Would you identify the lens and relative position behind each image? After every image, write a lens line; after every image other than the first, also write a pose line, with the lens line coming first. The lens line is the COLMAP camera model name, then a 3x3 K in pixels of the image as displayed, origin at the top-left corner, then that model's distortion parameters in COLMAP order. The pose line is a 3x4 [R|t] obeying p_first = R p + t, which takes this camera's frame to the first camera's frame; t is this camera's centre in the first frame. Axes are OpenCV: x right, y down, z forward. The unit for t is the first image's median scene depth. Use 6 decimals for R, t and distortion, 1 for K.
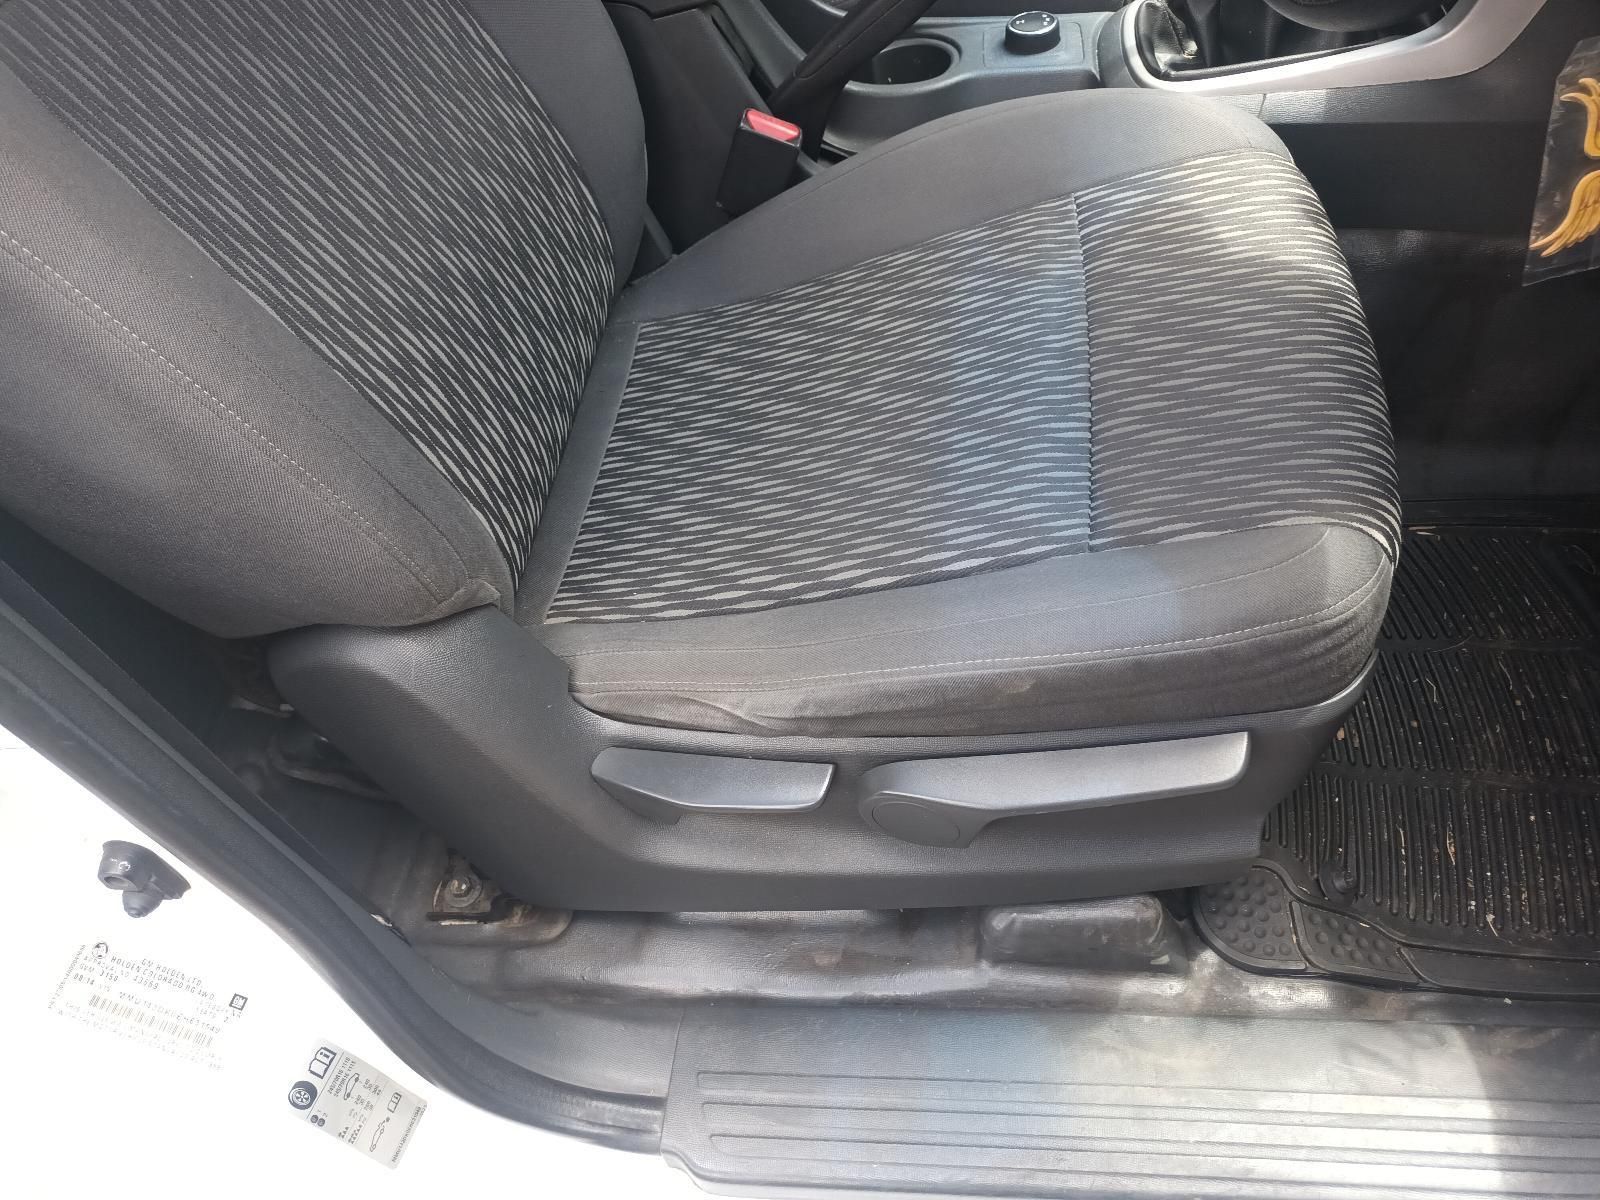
lens RADIAL K [[1185.8, 0, 807.3], [0, 1185.8, 604.9], [0, 0, 1]] dist [0.027070, -0.033949]
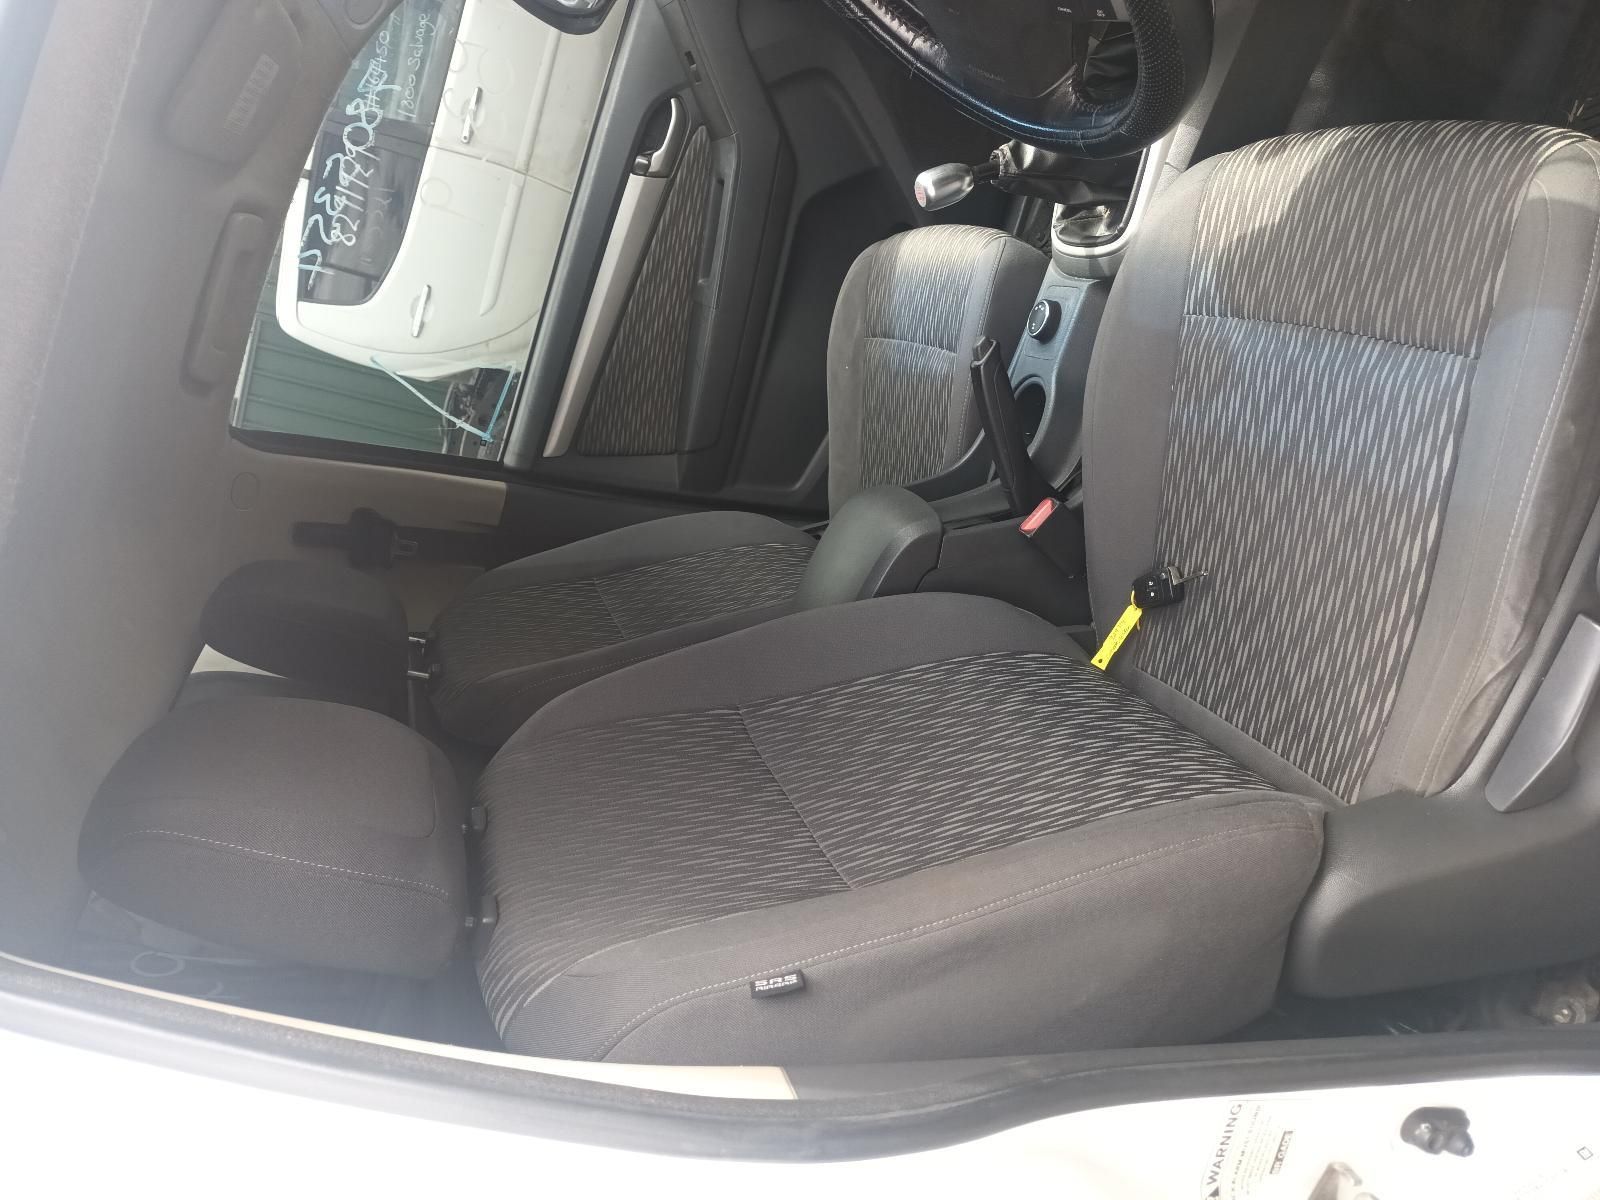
lens RADIAL K [[1185.8, 0, 807.4], [0, 1185.8, 609.6], [0, 0, 1]] dist [0.027070, -0.033949]
pose [[0.380451, -0.922563, -0.064299, -0.169655], [0.812473, 0.366643, -0.453278, 0.040775], [0.441752, 0.120209, 0.889047, -0.359250]]
